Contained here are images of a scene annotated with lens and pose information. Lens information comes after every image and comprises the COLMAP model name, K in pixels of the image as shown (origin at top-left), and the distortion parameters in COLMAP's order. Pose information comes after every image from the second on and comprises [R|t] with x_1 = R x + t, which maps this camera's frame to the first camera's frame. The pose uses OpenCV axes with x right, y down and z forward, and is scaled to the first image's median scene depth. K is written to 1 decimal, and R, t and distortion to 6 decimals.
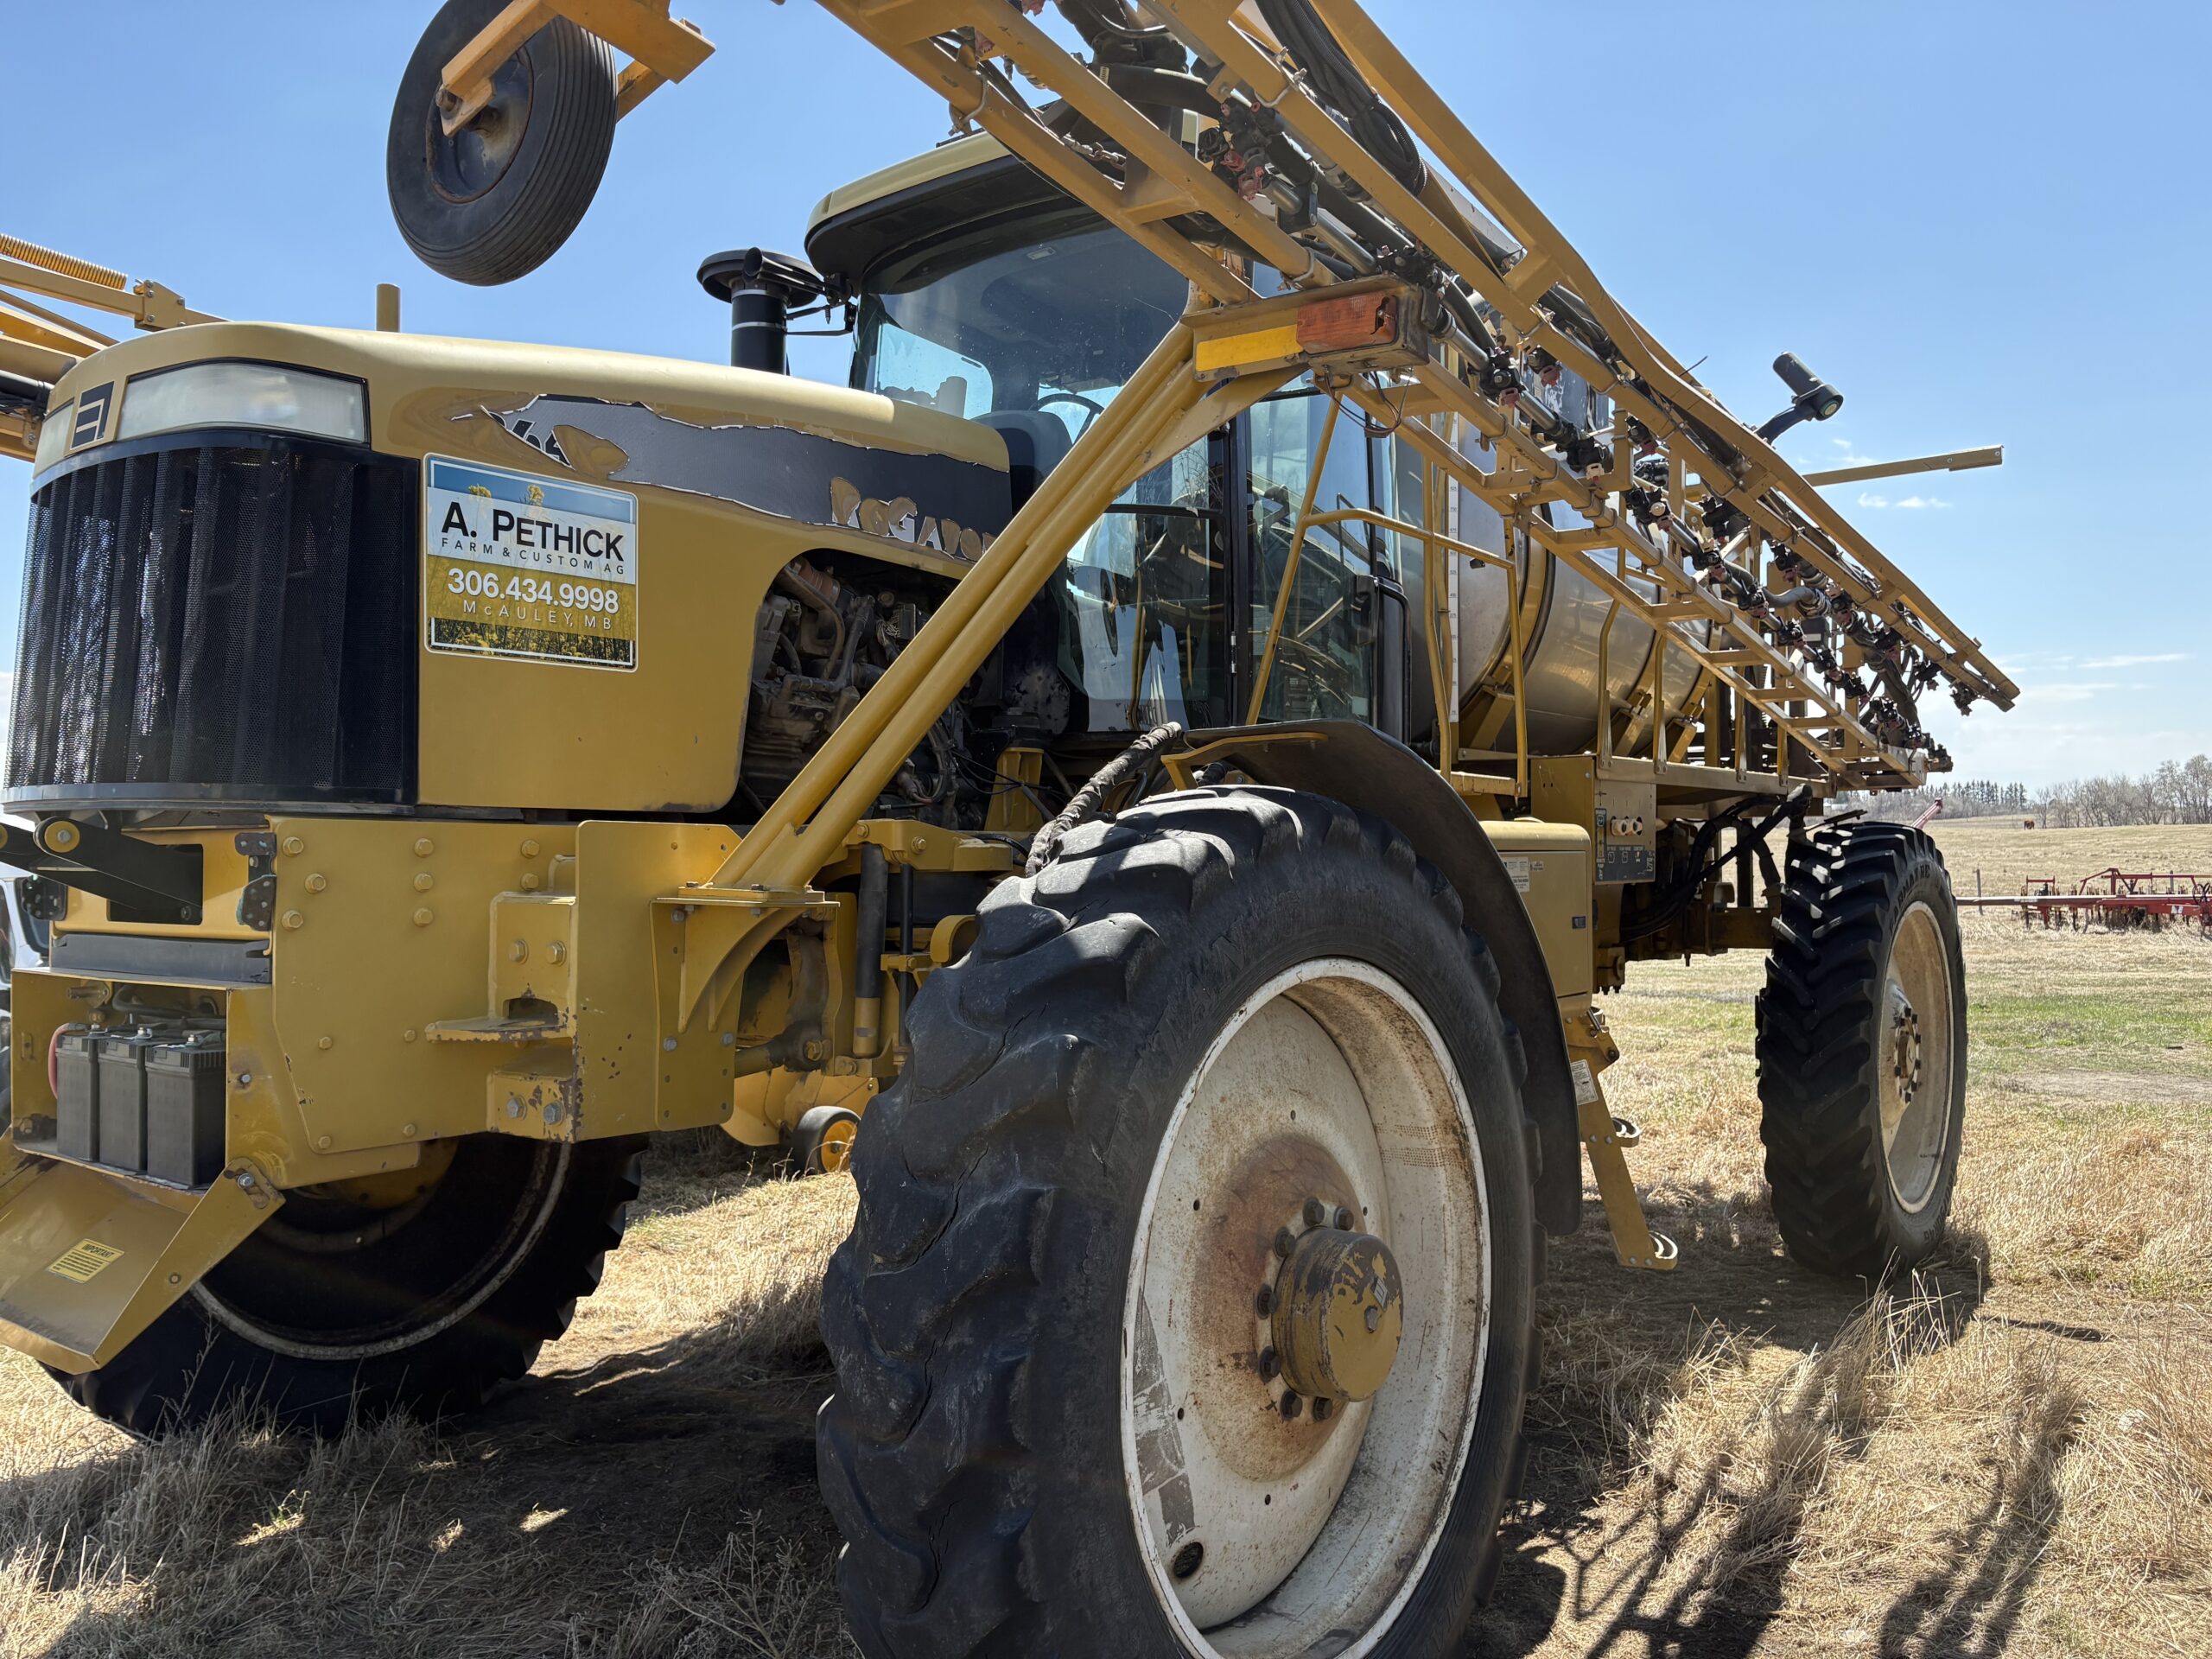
lens RADIAL K [[1676.5, 0, 1106.0], [0, 1676.5, 829.5], [0, 0, 1]] dist [0.026385, -0.007802]
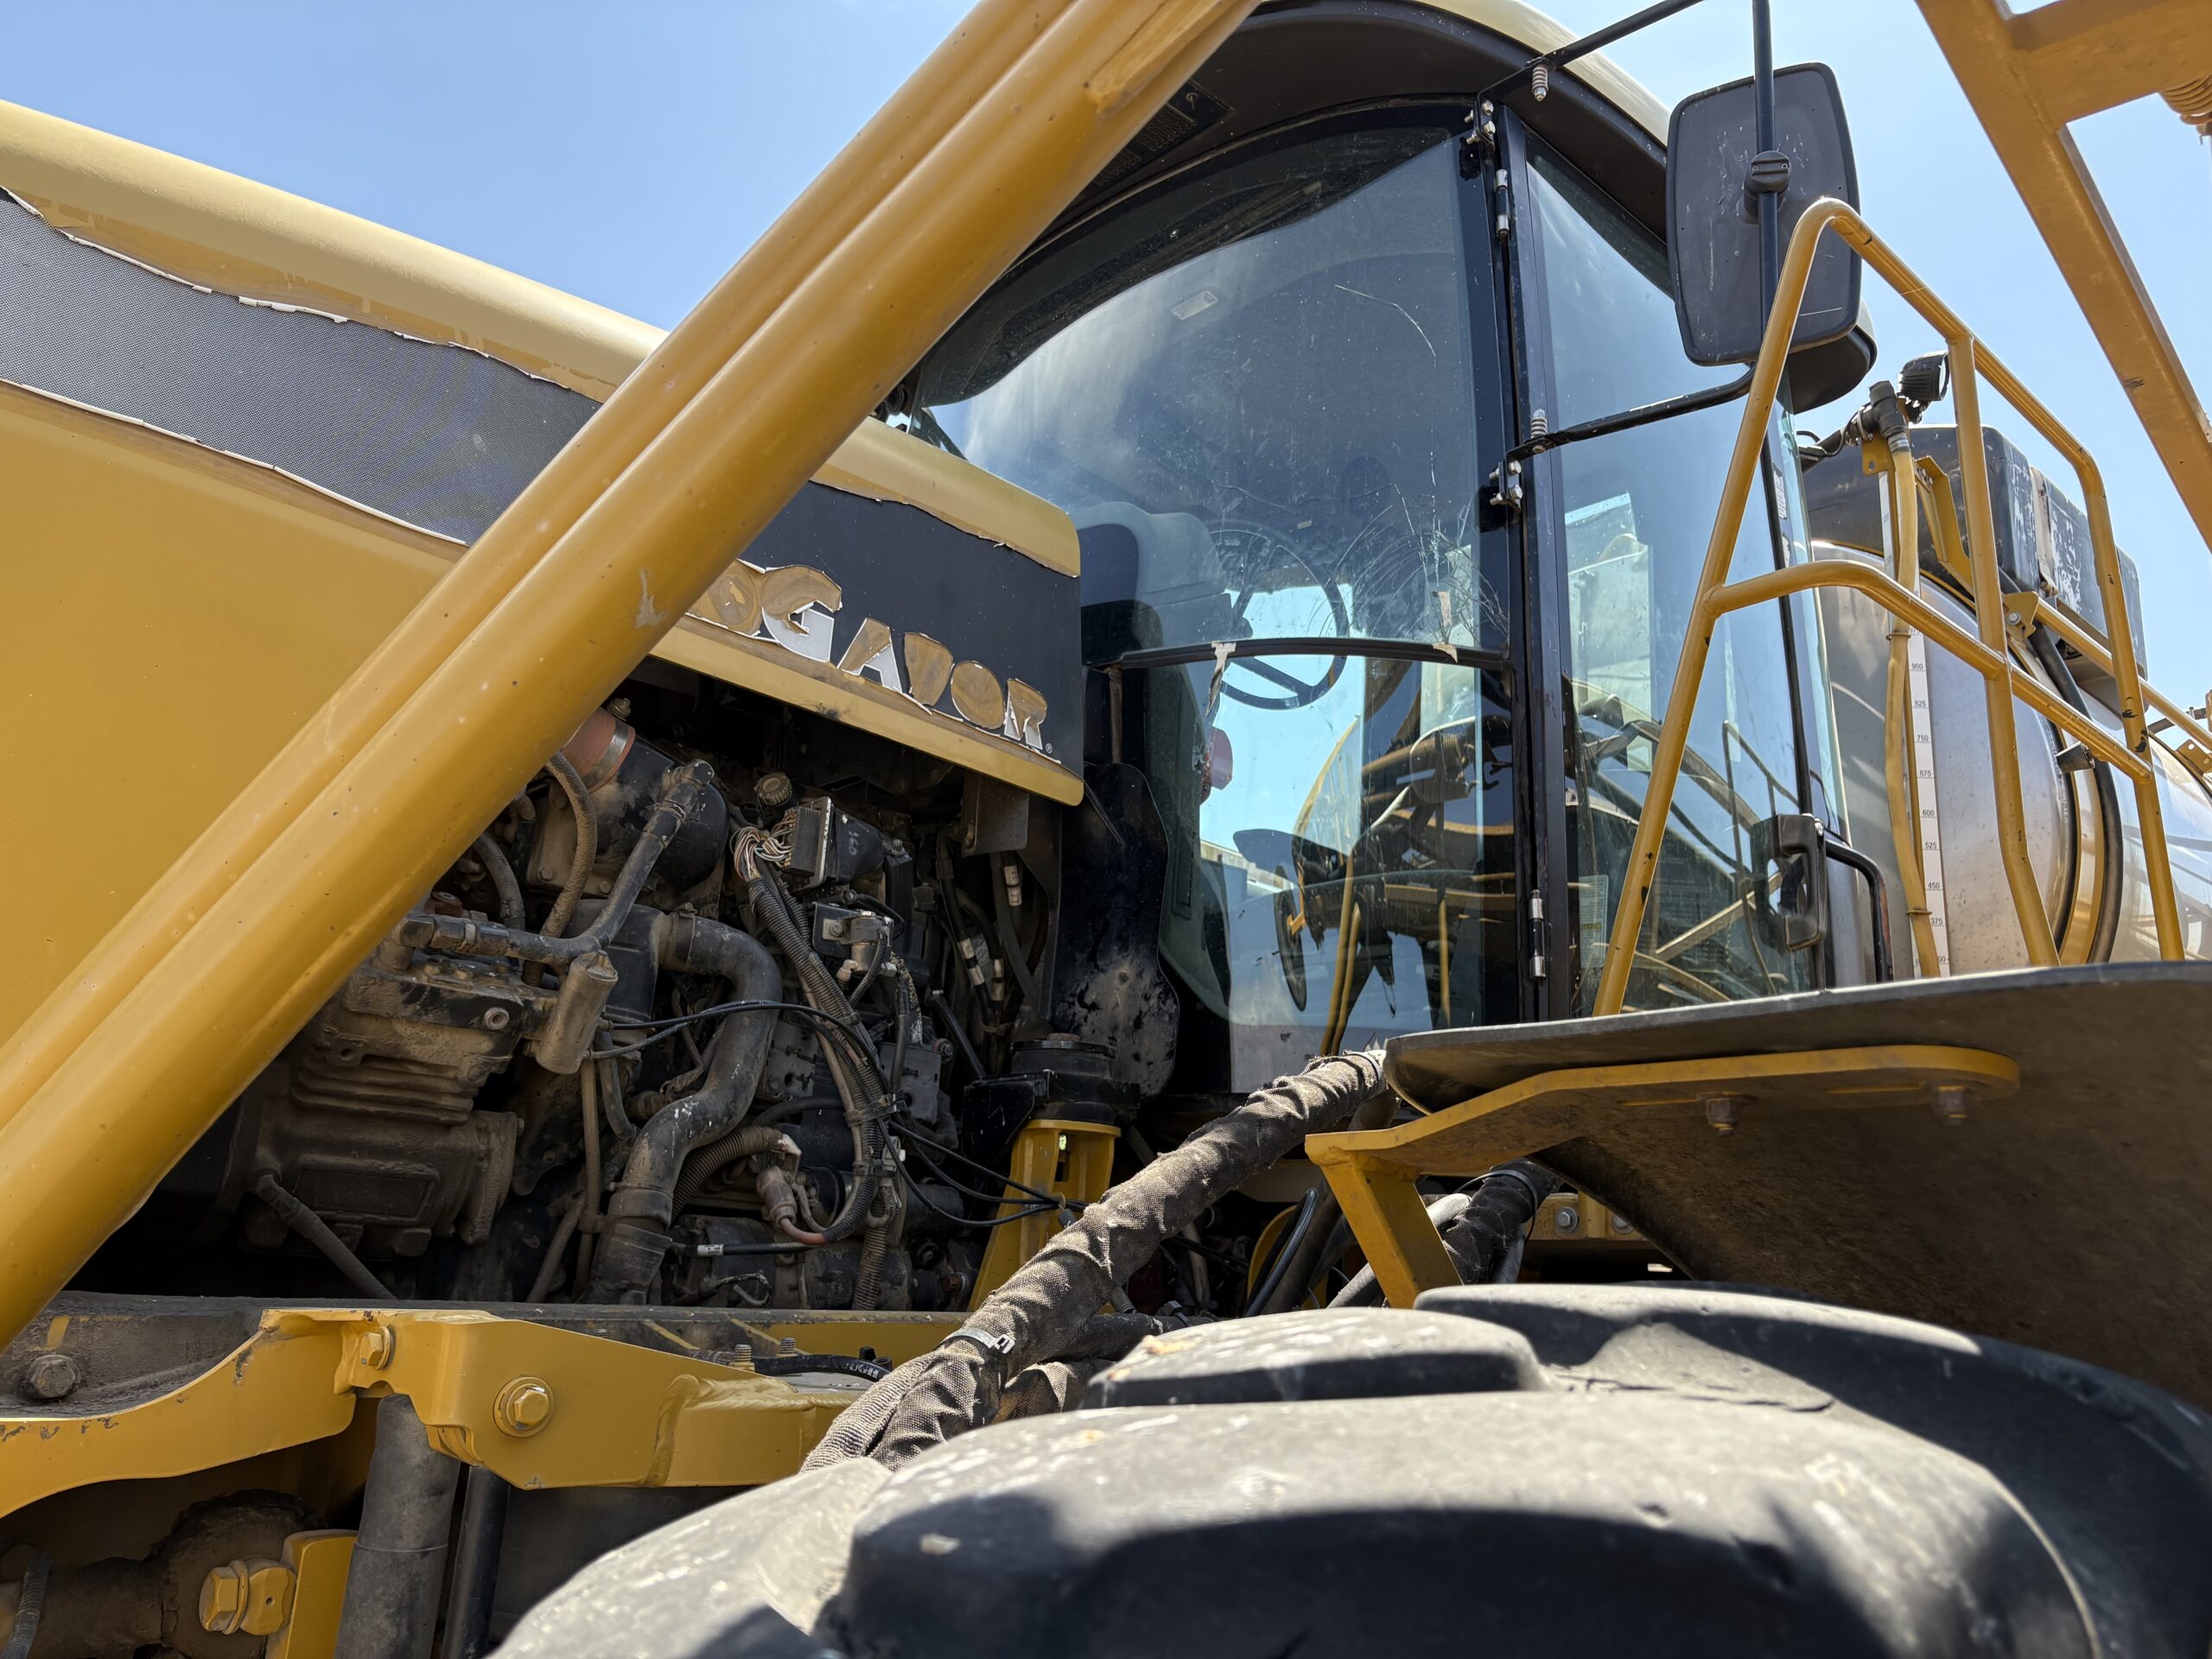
lens RADIAL K [[1671.0, 0, 1093.0], [0, 1671.0, 839.0], [0, 0, 1]] dist [0.049720, -0.046343]
pose [[0.985442, 0.002795, -0.169988, 0.044566], [-0.041644, 0.973374, -0.225407, -0.027455], [0.164832, 0.229204, 0.959321, 0.708042]]
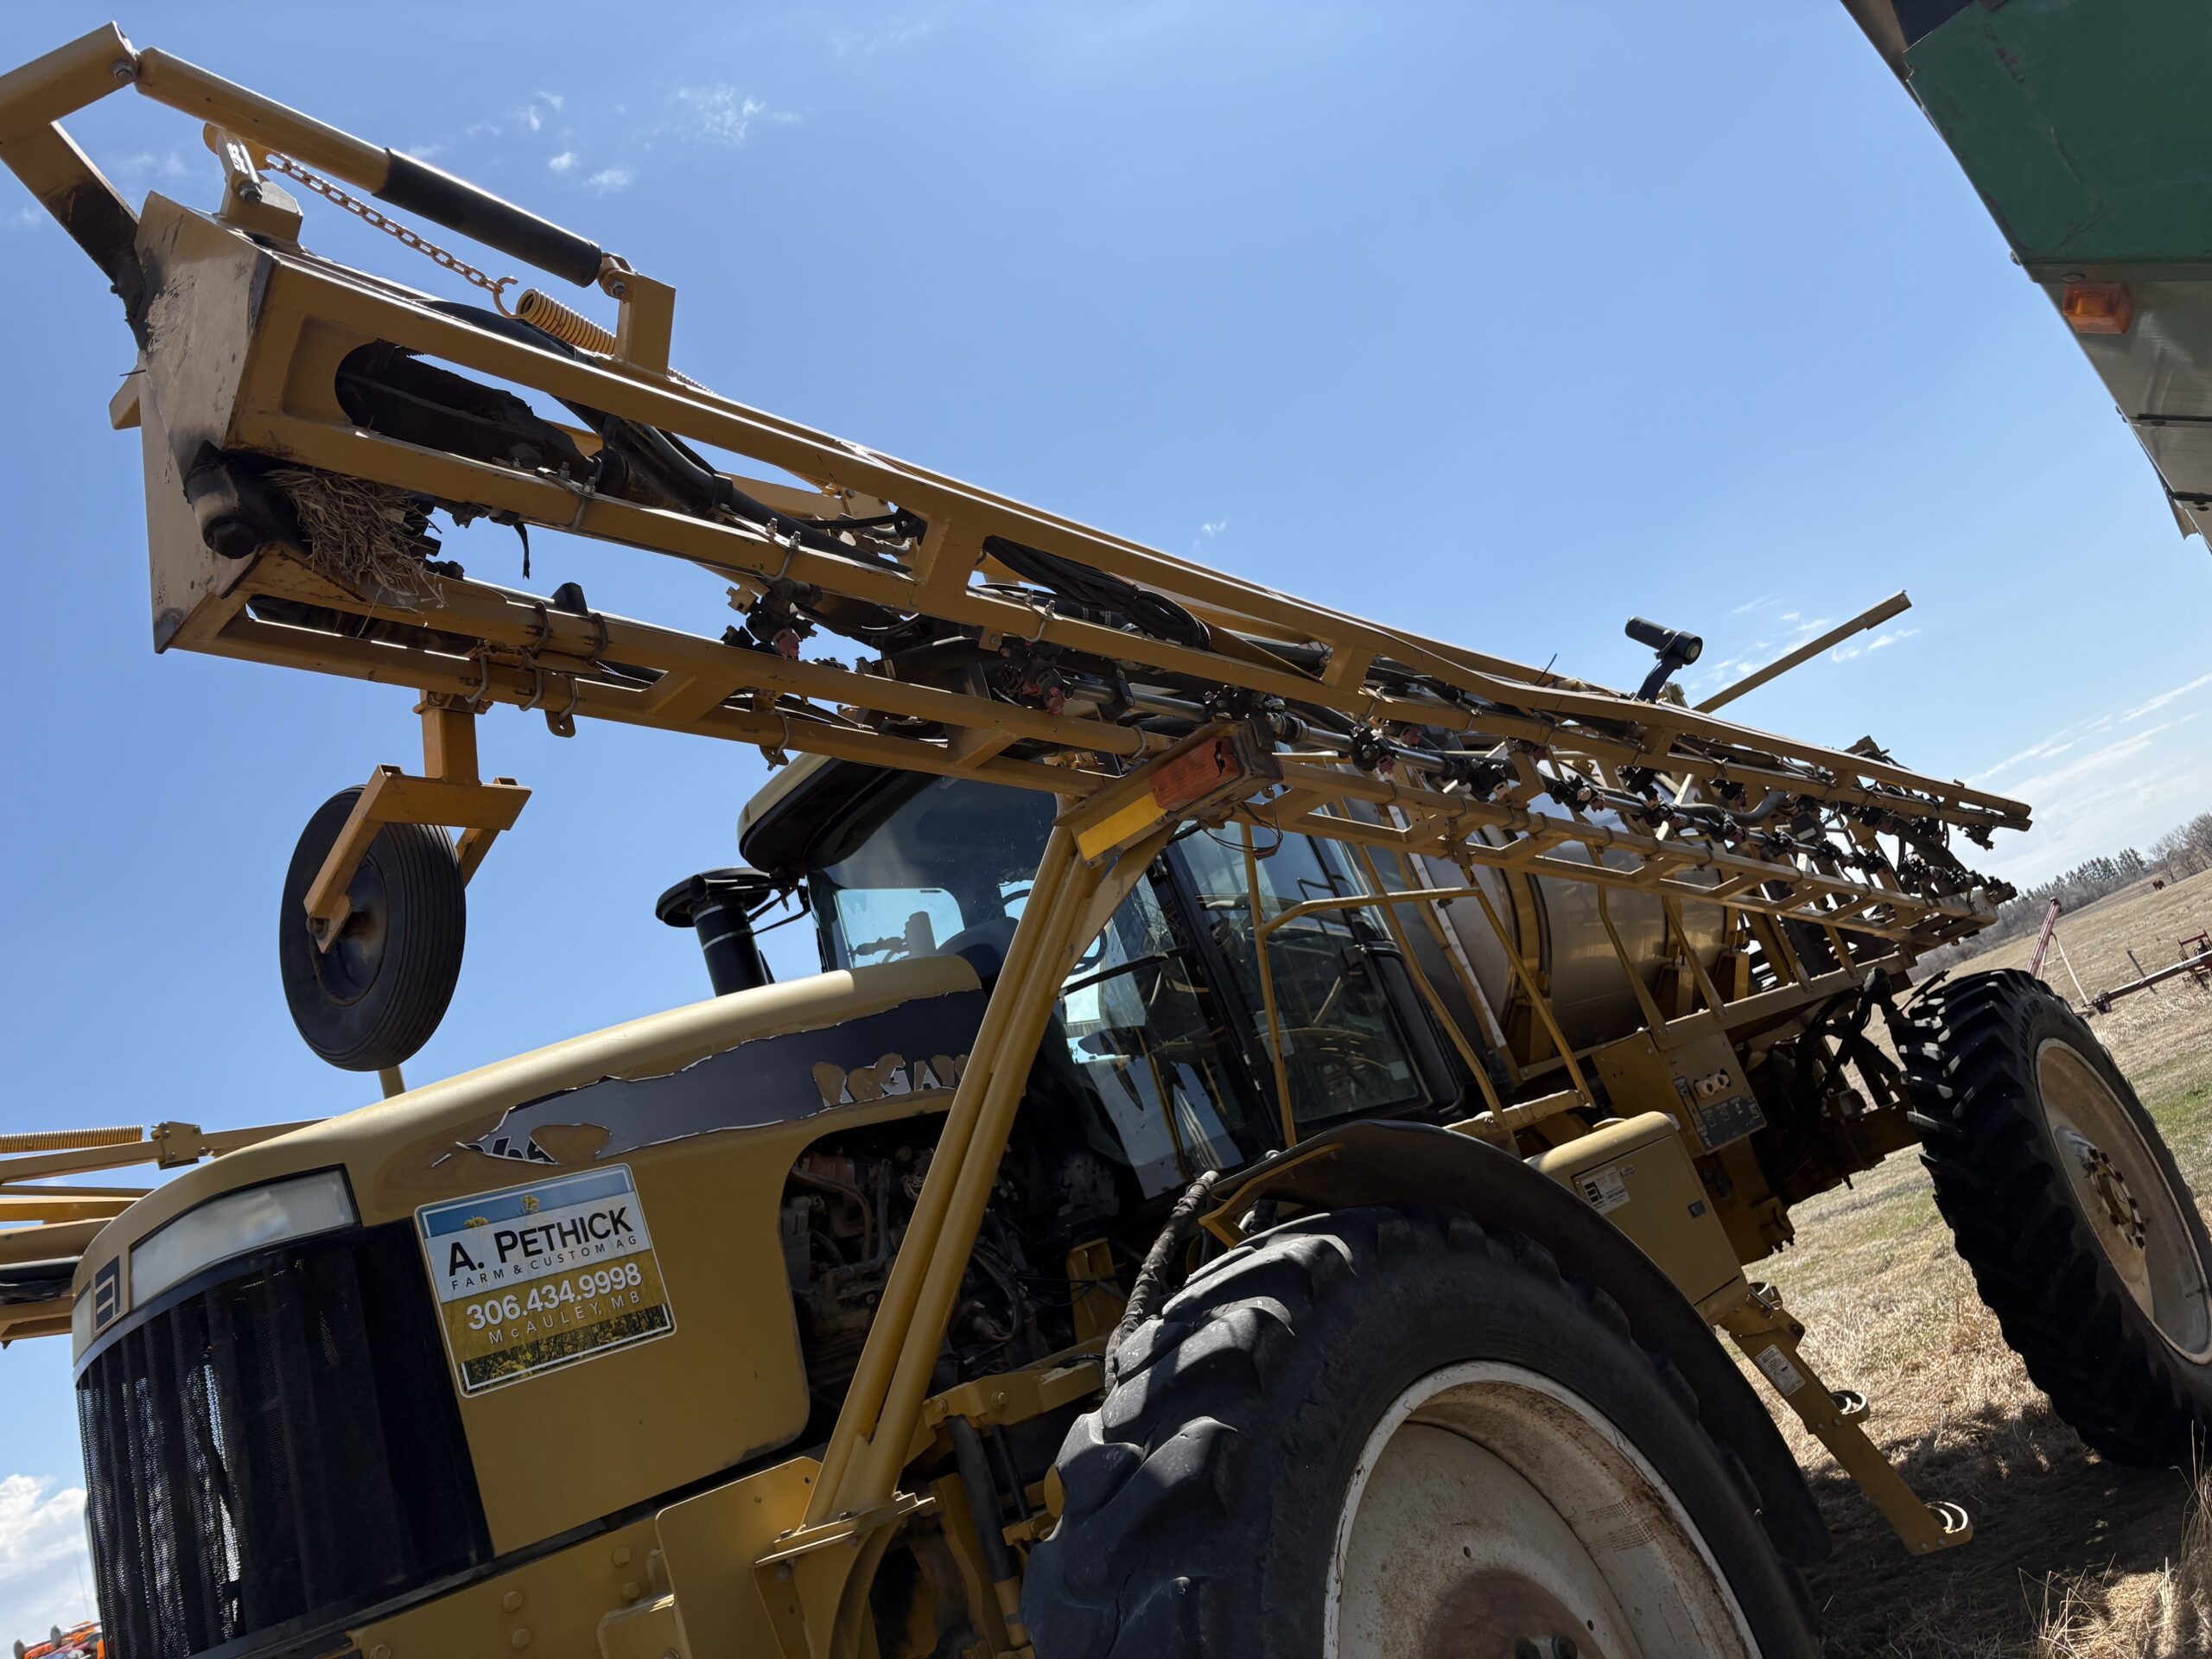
lens RADIAL K [[1671.0, 0, 1093.0], [0, 1671.0, 839.0], [0, 0, 1]] dist [0.049720, -0.046343]
pose [[0.930936, -0.365063, -0.009349, 0.065177], [0.351458, 0.902606, -0.248557, -0.023049], [0.099177, 0.228105, 0.968572, -0.006122]]
